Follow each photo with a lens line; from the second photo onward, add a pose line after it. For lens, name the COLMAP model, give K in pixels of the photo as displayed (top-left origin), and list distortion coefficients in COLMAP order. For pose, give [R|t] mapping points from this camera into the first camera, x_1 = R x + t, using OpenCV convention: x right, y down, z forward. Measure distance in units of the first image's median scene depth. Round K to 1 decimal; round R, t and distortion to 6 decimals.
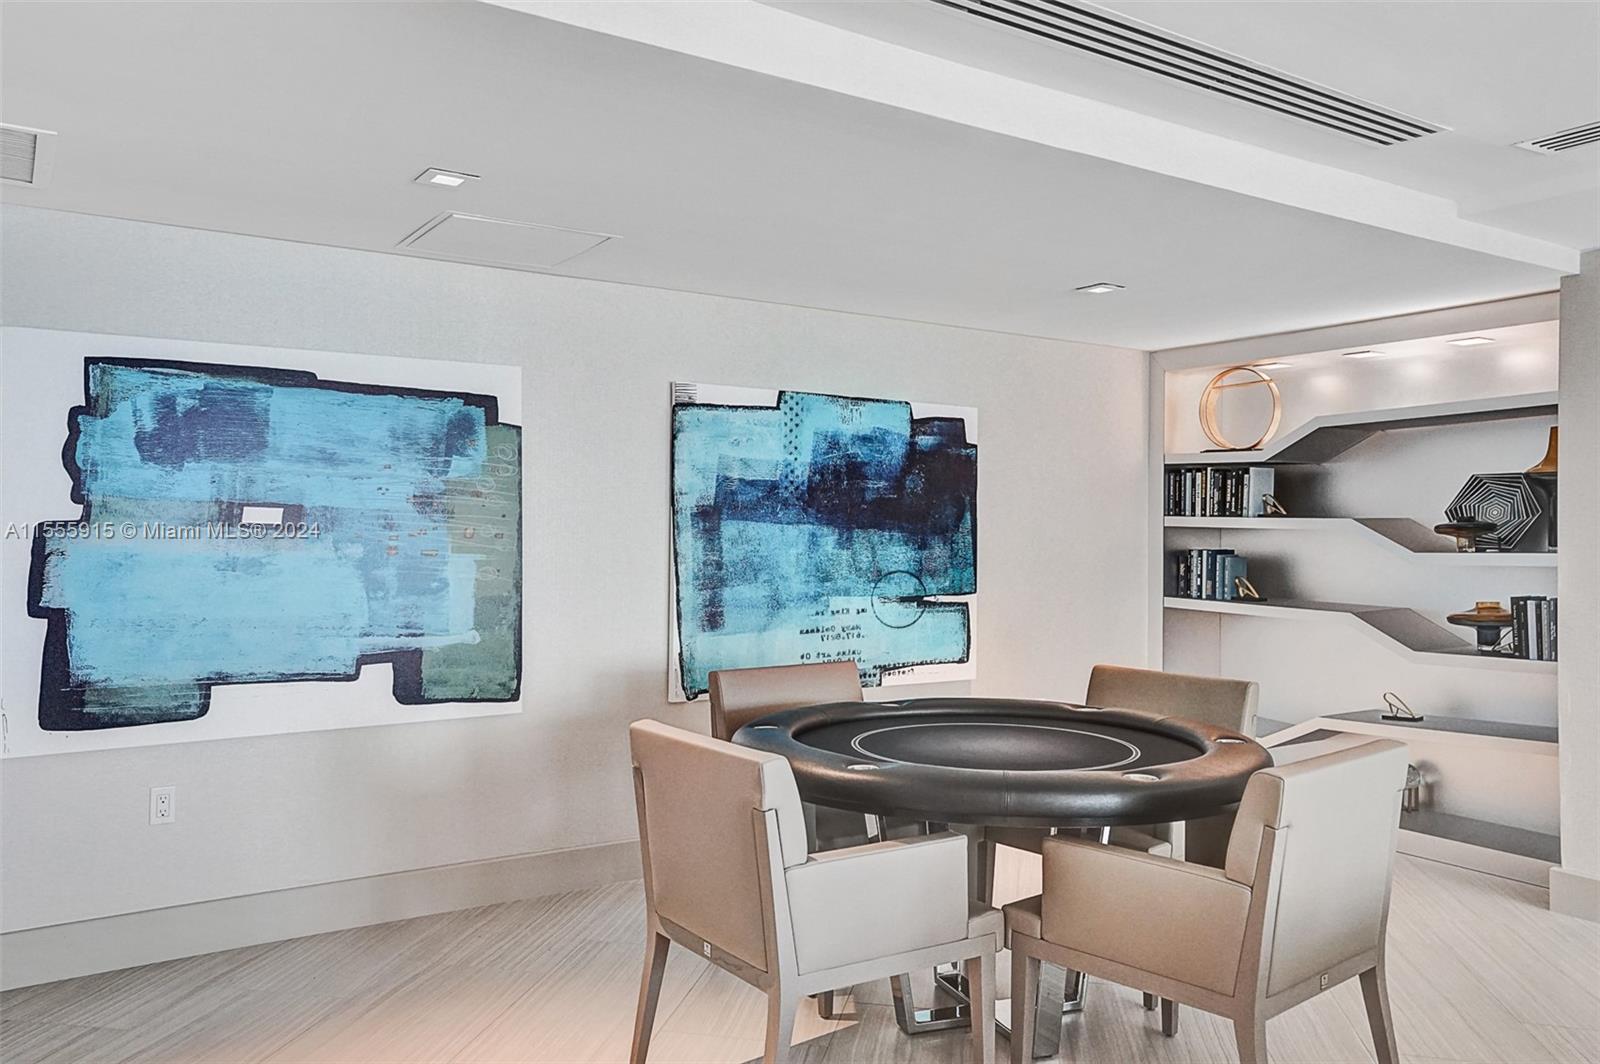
lens RADIAL K [[1196.3, 0, 798.5], [0, 1196.3, 523.1], [0, 0, 1]] dist [-0.000654, 0.037756]
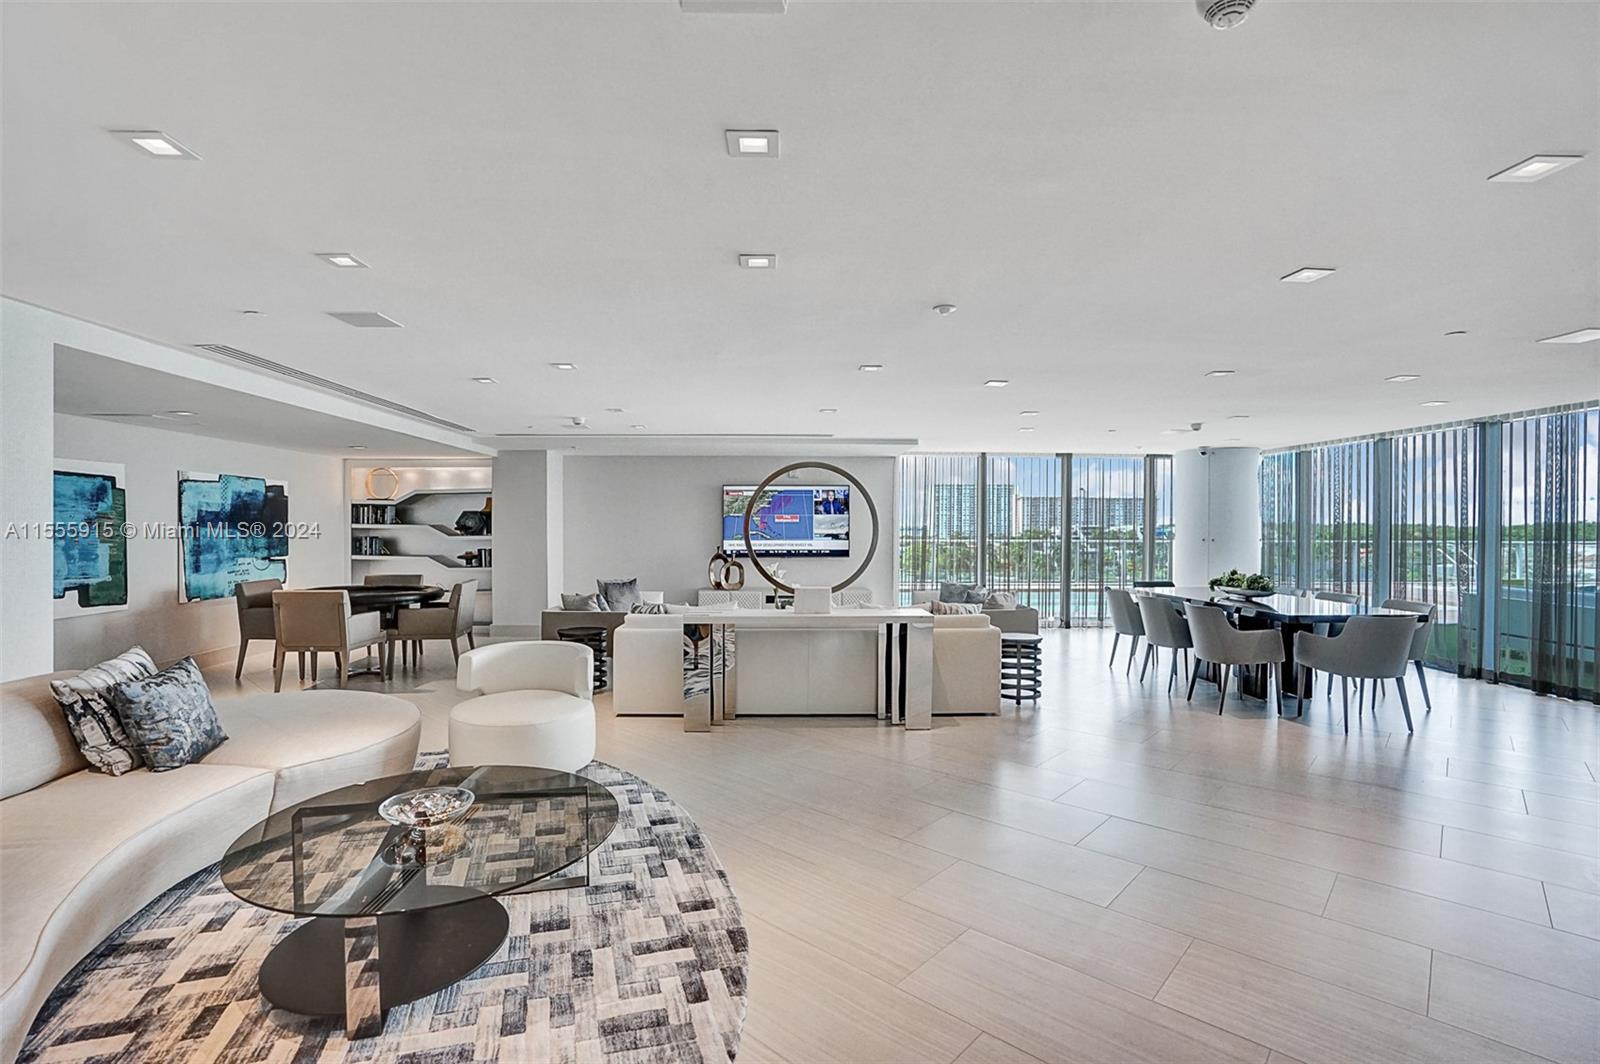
lens RADIAL K [[745.4, 0, 792.1], [0, 745.4, 525.5], [0, 0, 1]] dist [-0.069440, 0.031064]
pose [[0.517835, -0.005051, 0.855465, -0.710492], [-0.002584, 0.999969, 0.007469, -0.021192], [-0.855476, -0.006078, 0.517806, -0.812219]]
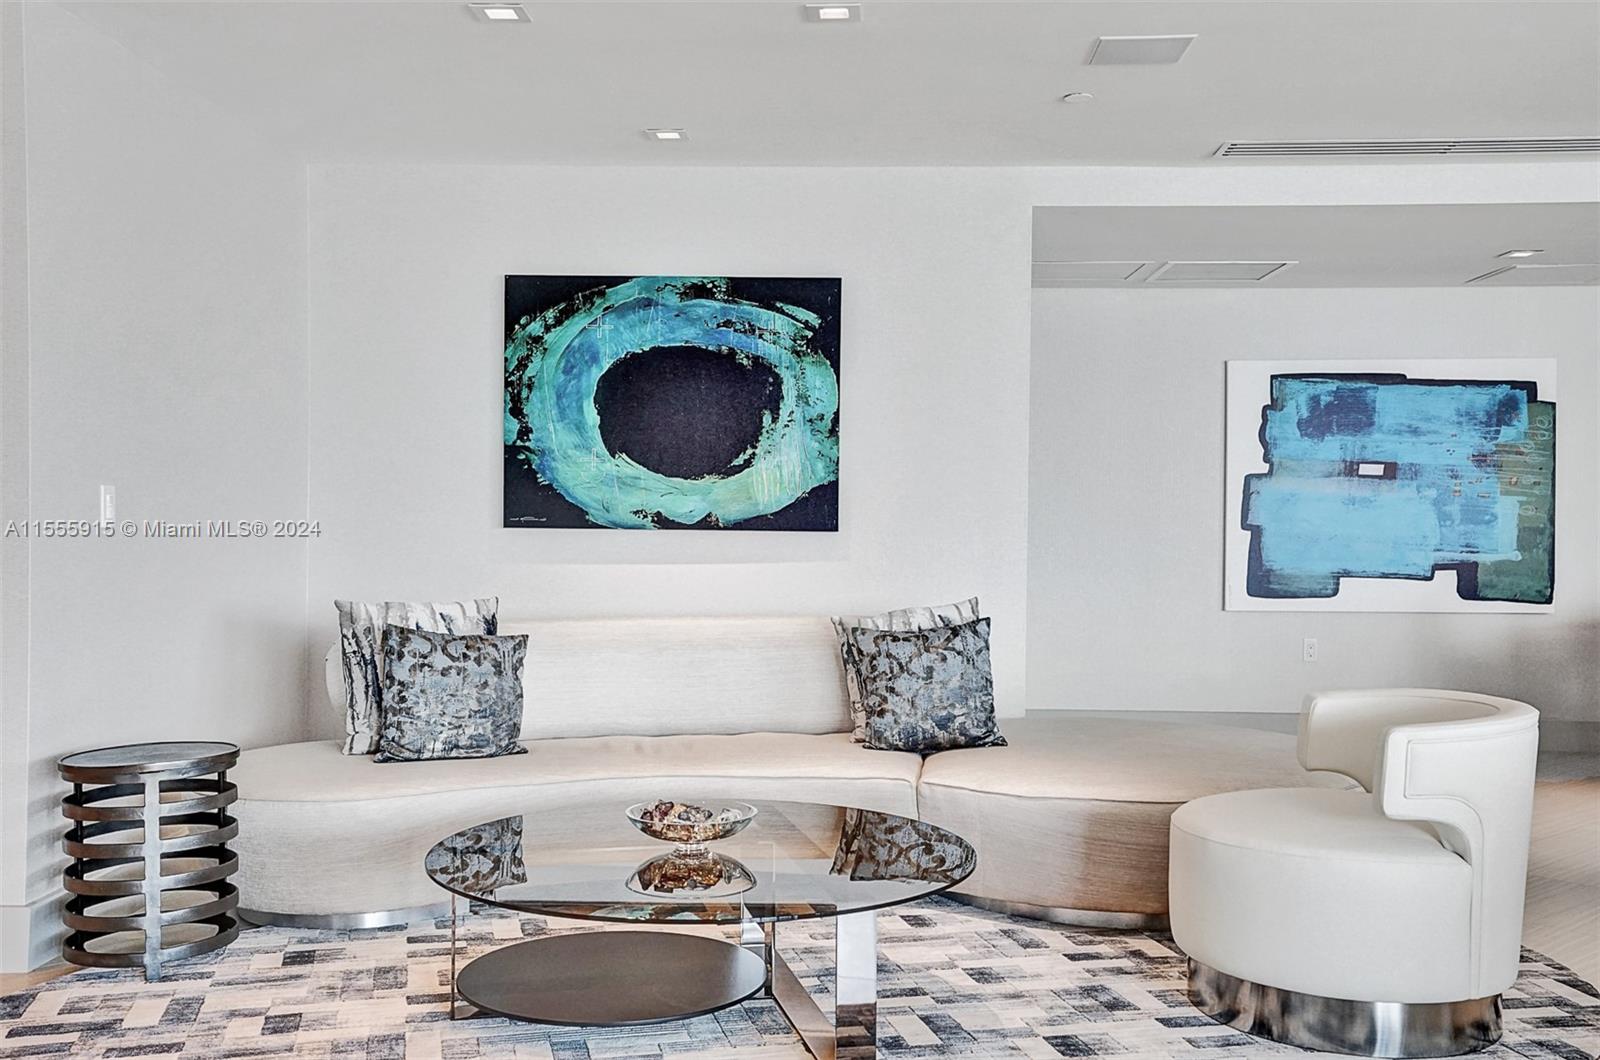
lens RADIAL K [[1575.0, 0, 799.0], [0, 1575.0, 538.4], [0, 0, 1]] dist [0.098193, 0.007733]
pose [[0.816695, 0.010327, -0.576977, 0.112955], [-0.001130, 0.999867, 0.016296, 0.040967], [0.577069, -0.012657, 0.816598, -0.910272]]
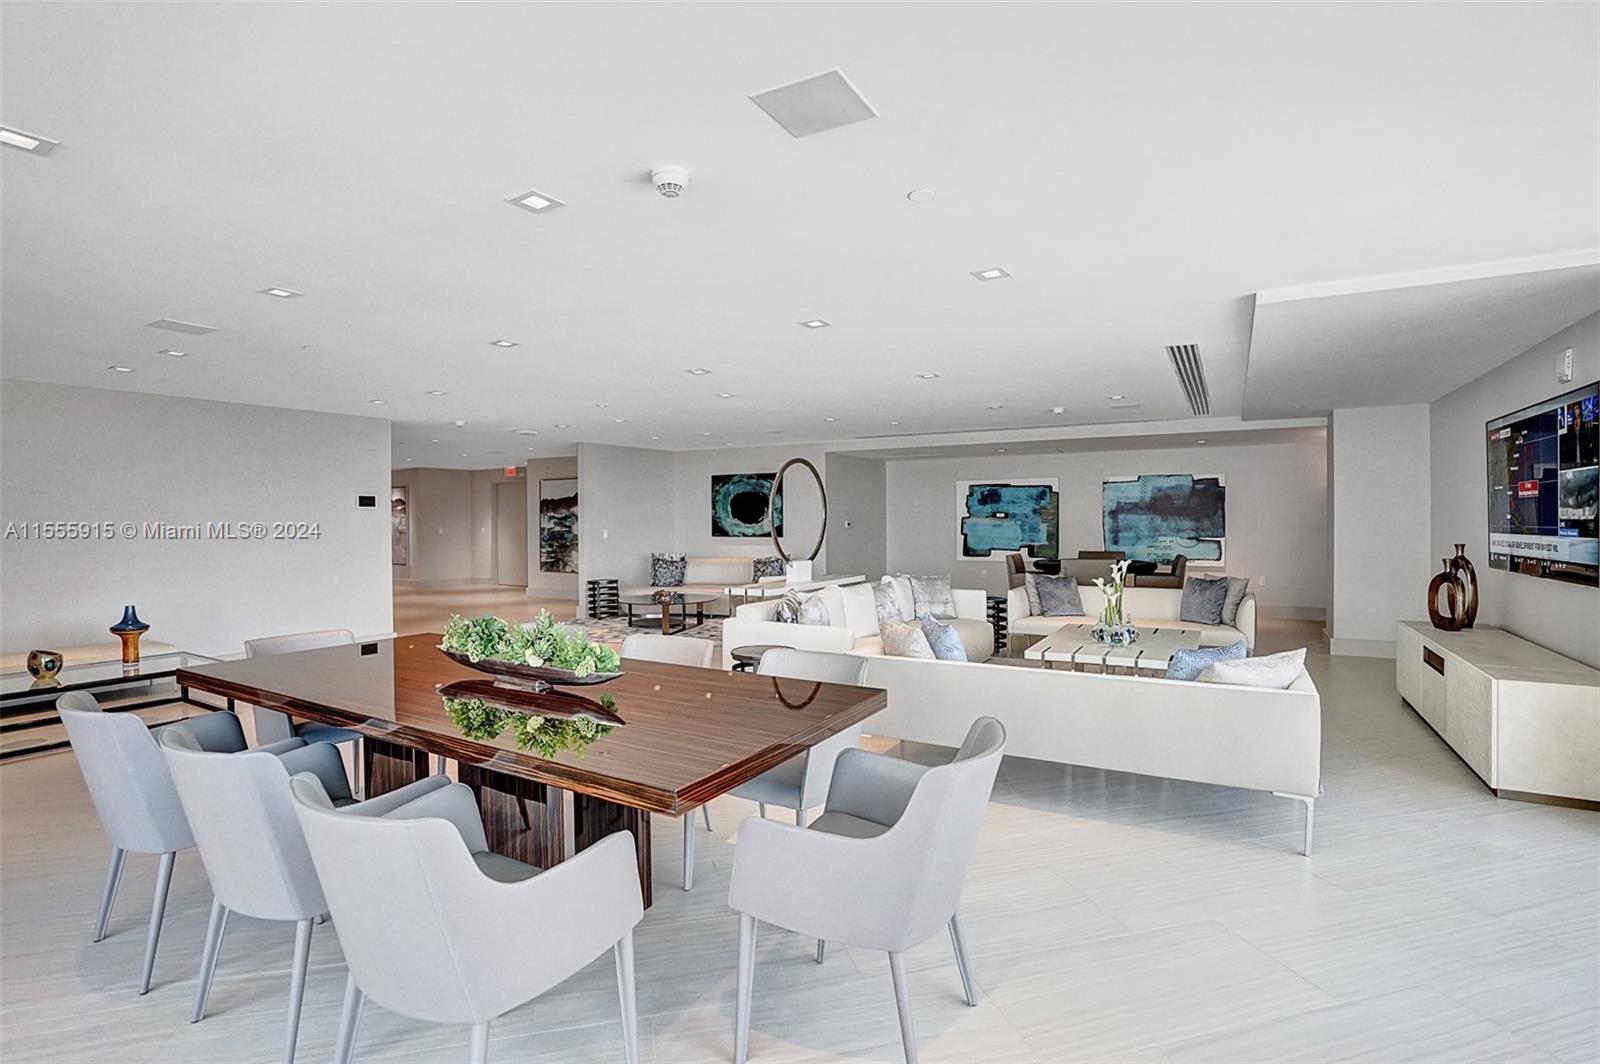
lens RADIAL K [[744.8, 0, 800.0], [0, 744.8, 532.0], [0, 0, 1]] dist [-0.034812, 0.017709]
pose [[0.455641, 0.005528, -0.890146, 1.501500], [0.013070, 0.999831, 0.012899, 0.010301], [0.890068, -0.017512, 0.455492, -0.872622]]
